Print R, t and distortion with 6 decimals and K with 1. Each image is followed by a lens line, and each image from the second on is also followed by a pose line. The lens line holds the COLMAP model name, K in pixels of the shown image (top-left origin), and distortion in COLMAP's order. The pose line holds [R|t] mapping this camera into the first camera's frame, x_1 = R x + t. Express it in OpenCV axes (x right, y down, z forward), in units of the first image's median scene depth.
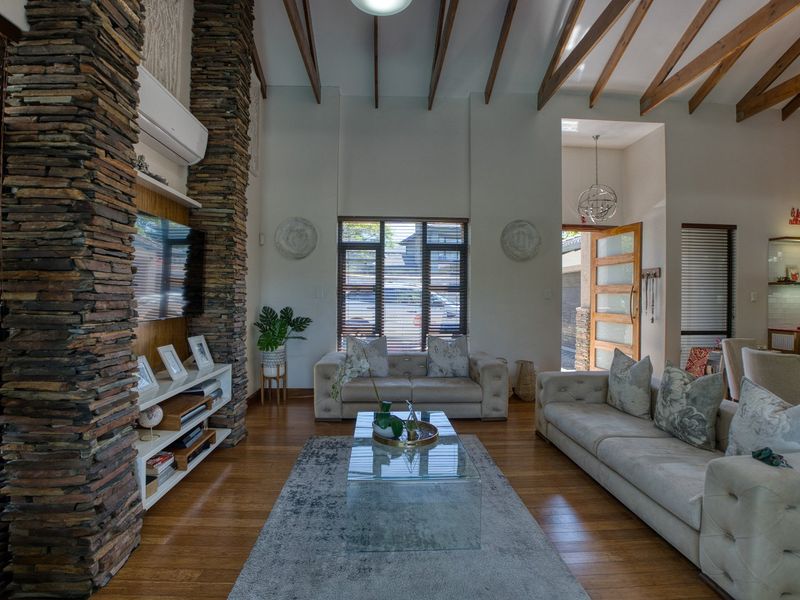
lens RADIAL K [[396.9, 0, 398.7], [0, 396.9, 298.2], [0, 0, 1]] dist [-0.068190, 0.015363]
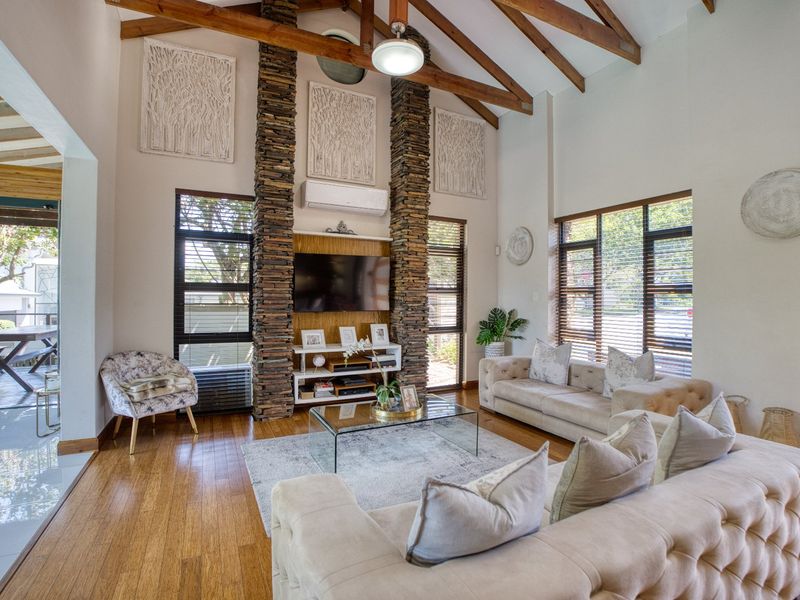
lens RADIAL K [[396.9, 0, 398.7], [0, 396.9, 298.2], [0, 0, 1]] dist [-0.068190, 0.015363]
pose [[0.407452, -0.001748, -0.913225, 0.652915], [-0.007632, 0.999957, -0.005319, 0.000802], [0.913195, 0.009137, 0.407421, 0.275051]]
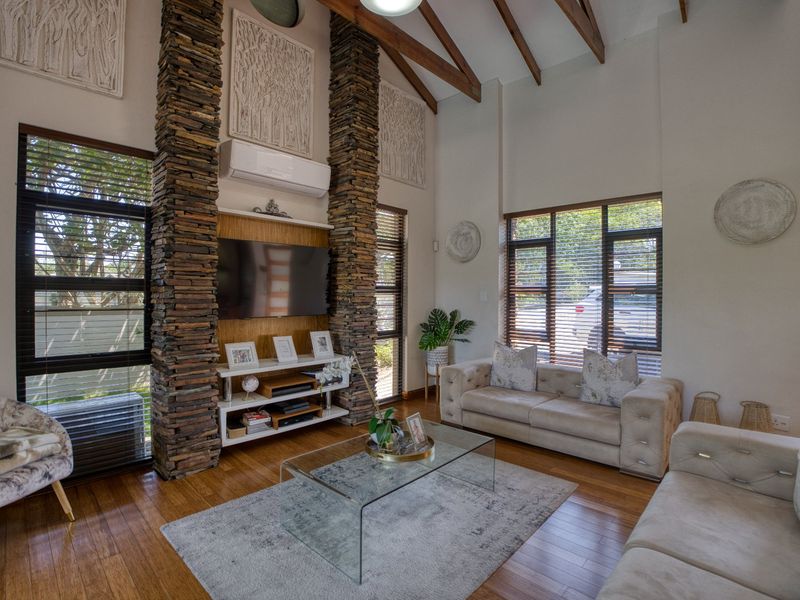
lens RADIAL K [[396.9, 0, 398.7], [0, 396.9, 298.2], [0, 0, 1]] dist [-0.068190, 0.015363]
pose [[0.695215, 0.001763, -0.718800, 0.388926], [-0.003082, 0.999995, -0.000529, -0.006644], [0.718796, 0.002583, 0.695217, 0.189128]]
